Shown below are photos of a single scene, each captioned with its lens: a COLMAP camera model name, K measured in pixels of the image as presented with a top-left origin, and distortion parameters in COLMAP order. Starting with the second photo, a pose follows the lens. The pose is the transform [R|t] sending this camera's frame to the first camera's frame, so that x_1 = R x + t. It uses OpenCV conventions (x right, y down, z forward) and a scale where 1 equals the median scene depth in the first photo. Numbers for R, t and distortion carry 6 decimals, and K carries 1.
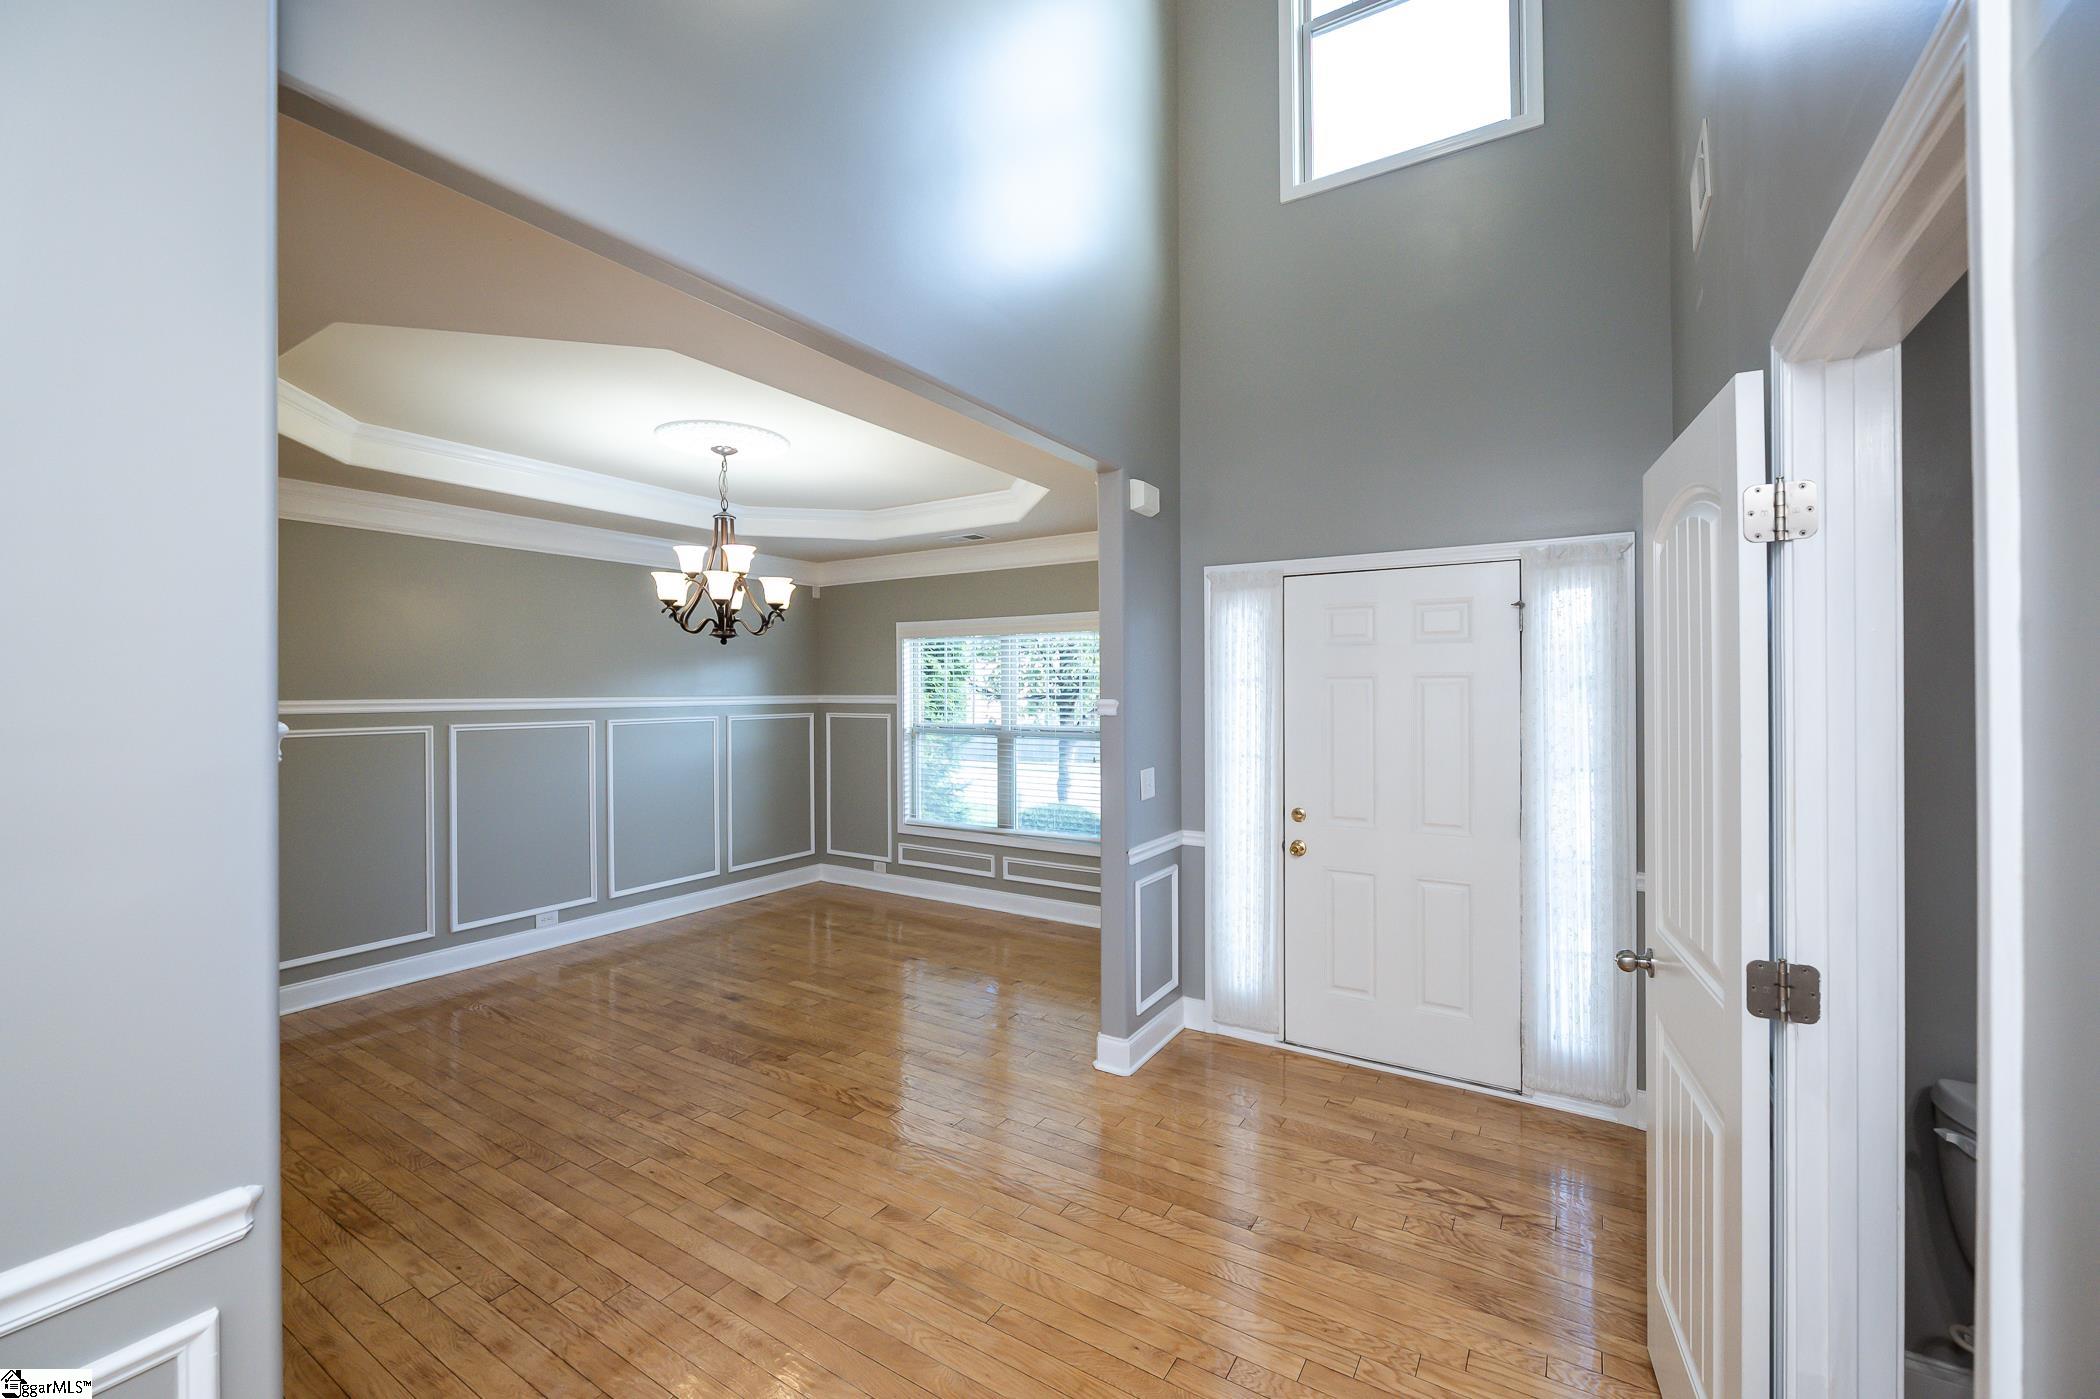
lens RADIAL K [[839.2, 0, 1051.7], [0, 839.2, 693.8], [0, 0, 1]] dist [0.001121, 0.000066]
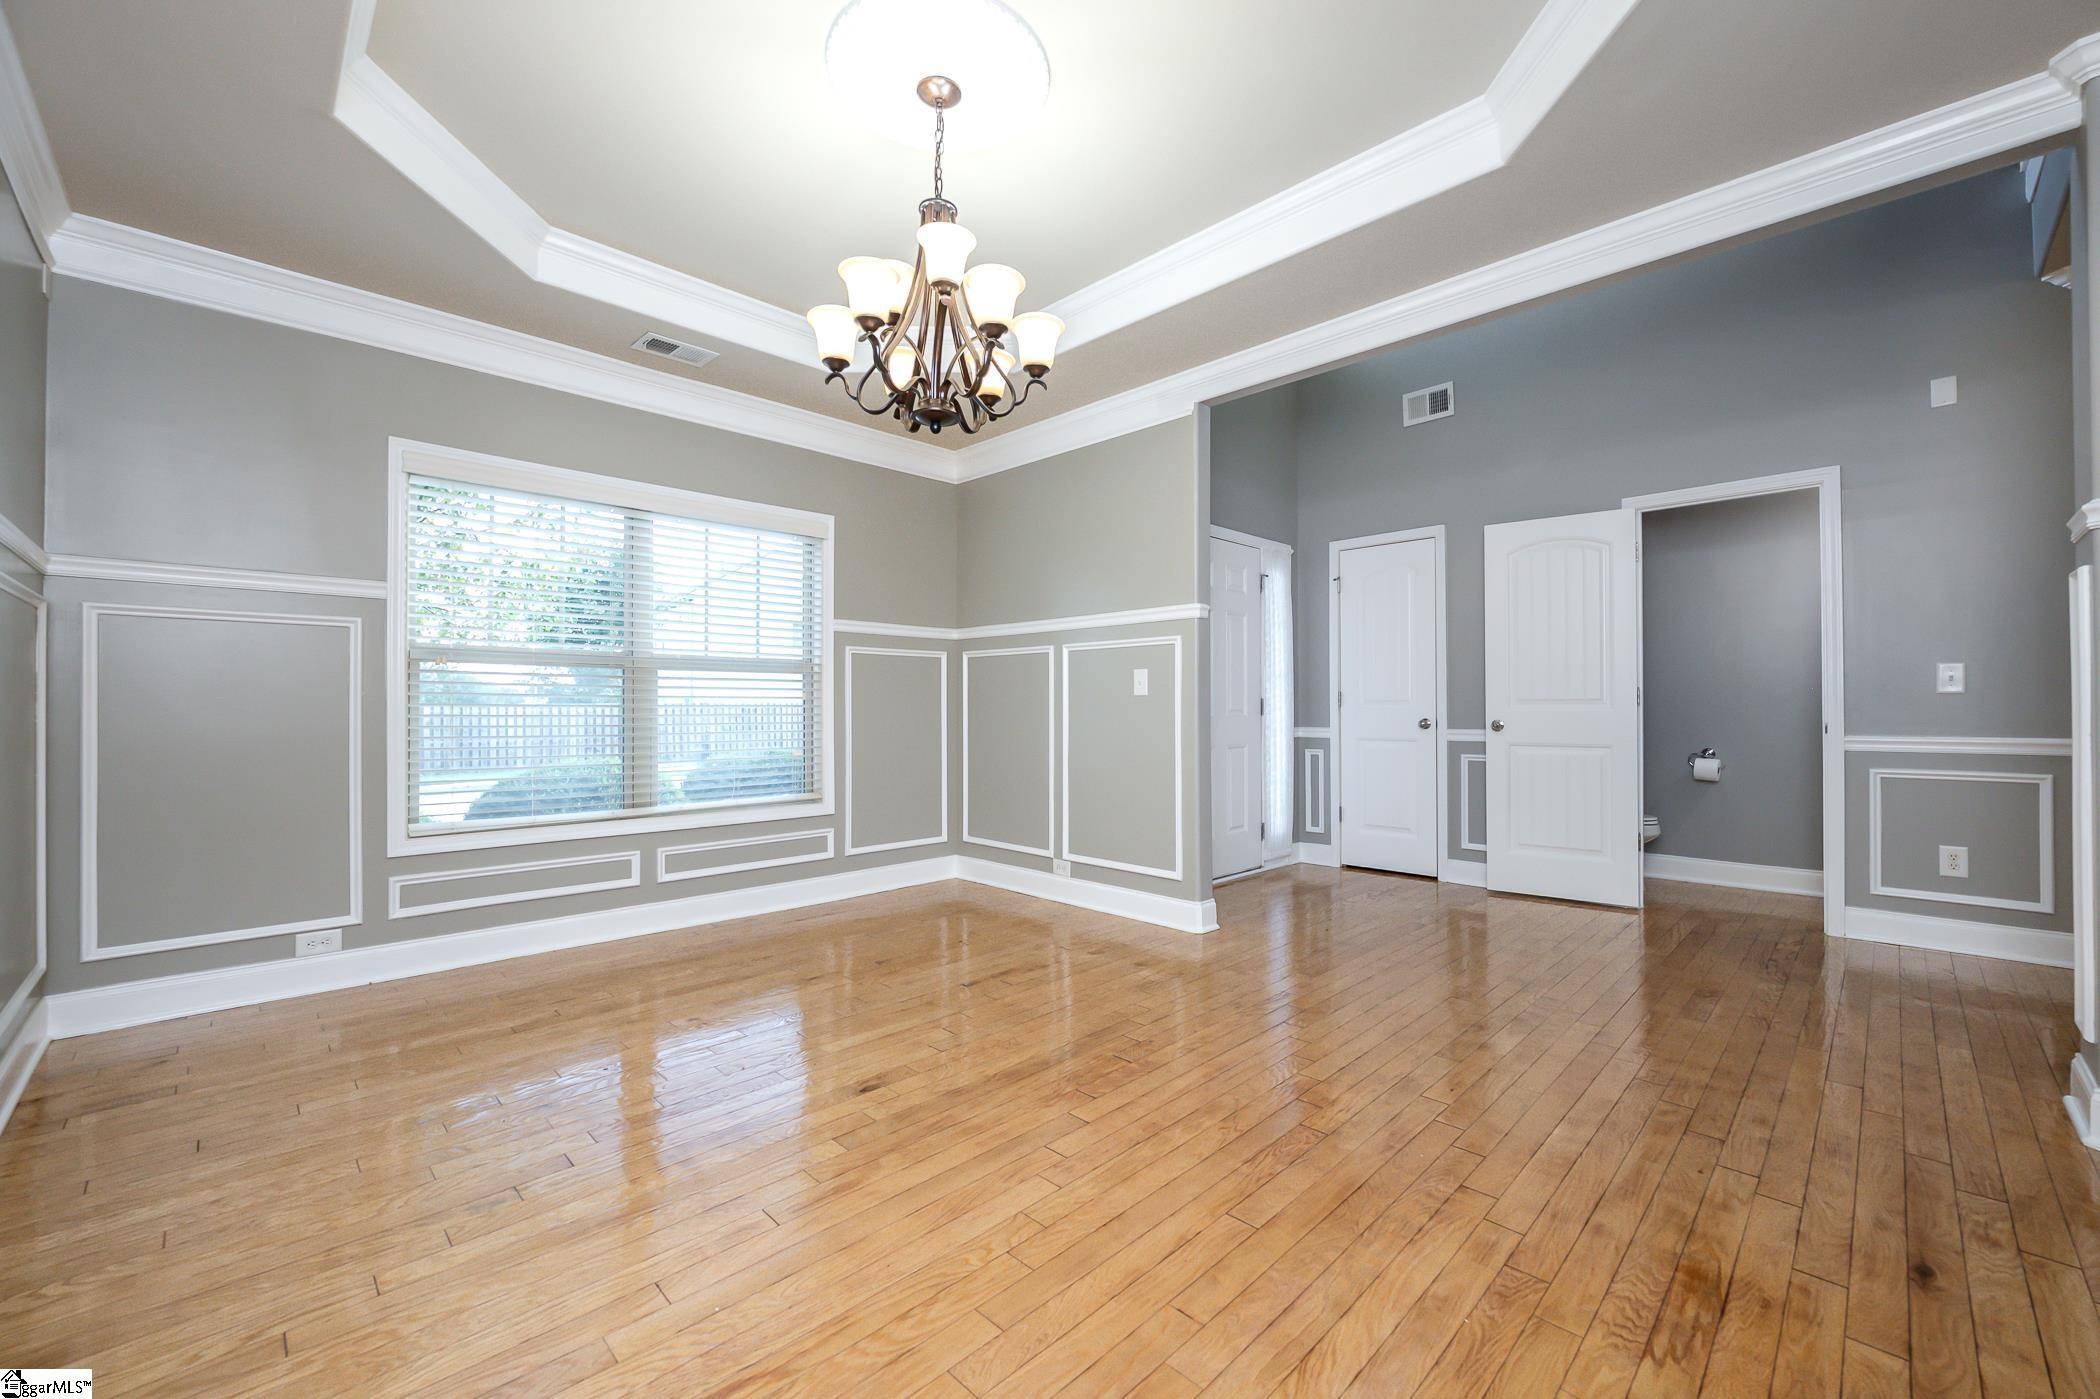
lens RADIAL K [[839.2, 0, 1047.5], [0, 839.2, 704.2], [0, 0, 1]] dist [0.001121, 0.000066]
pose [[0.224055, 0.010573, 0.974519, -0.938845], [0.000233, 0.999941, -0.010902, 0.128465], [-0.974577, 0.002670, 0.224039, 0.812473]]
